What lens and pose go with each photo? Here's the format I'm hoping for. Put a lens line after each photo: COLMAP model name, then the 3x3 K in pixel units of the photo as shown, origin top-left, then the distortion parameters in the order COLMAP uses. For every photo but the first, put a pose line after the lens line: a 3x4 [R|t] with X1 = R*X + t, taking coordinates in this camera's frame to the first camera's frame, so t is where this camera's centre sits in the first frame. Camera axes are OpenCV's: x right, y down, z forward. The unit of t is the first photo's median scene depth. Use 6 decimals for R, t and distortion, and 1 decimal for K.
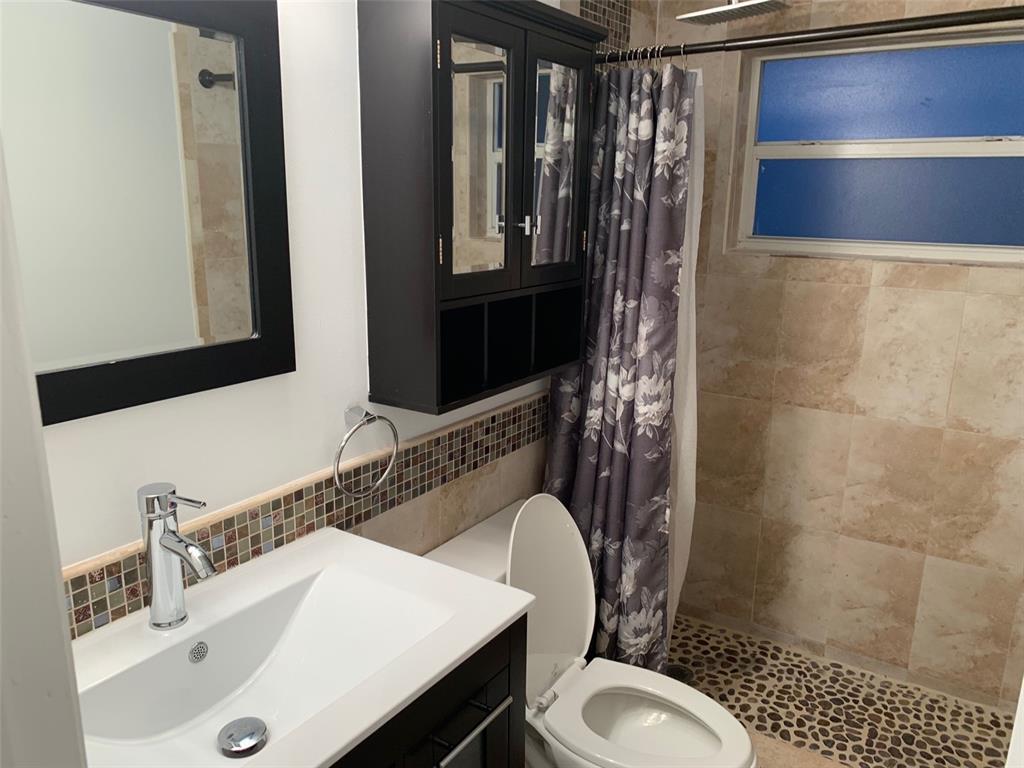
lens RADIAL K [[788.7, 0, 514.9], [0, 788.7, 389.3], [0, 0, 1]] dist [0.040494, -0.047959]
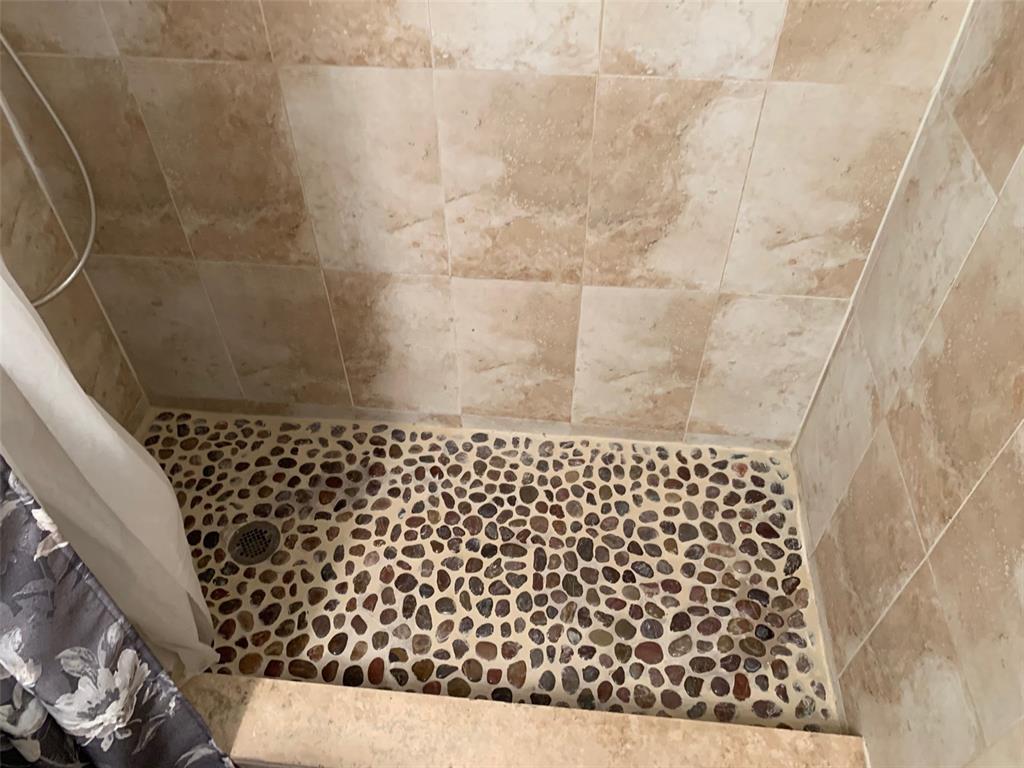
lens RADIAL K [[788.7, 0, 515.8], [0, 788.7, 382.2], [0, 0, 1]] dist [0.040494, -0.047959]
pose [[0.887090, -0.346291, 0.305211, 0.258103], [0.127975, 0.819793, 0.558177, -0.076004], [-0.443502, -0.456094, 0.771547, 0.515655]]
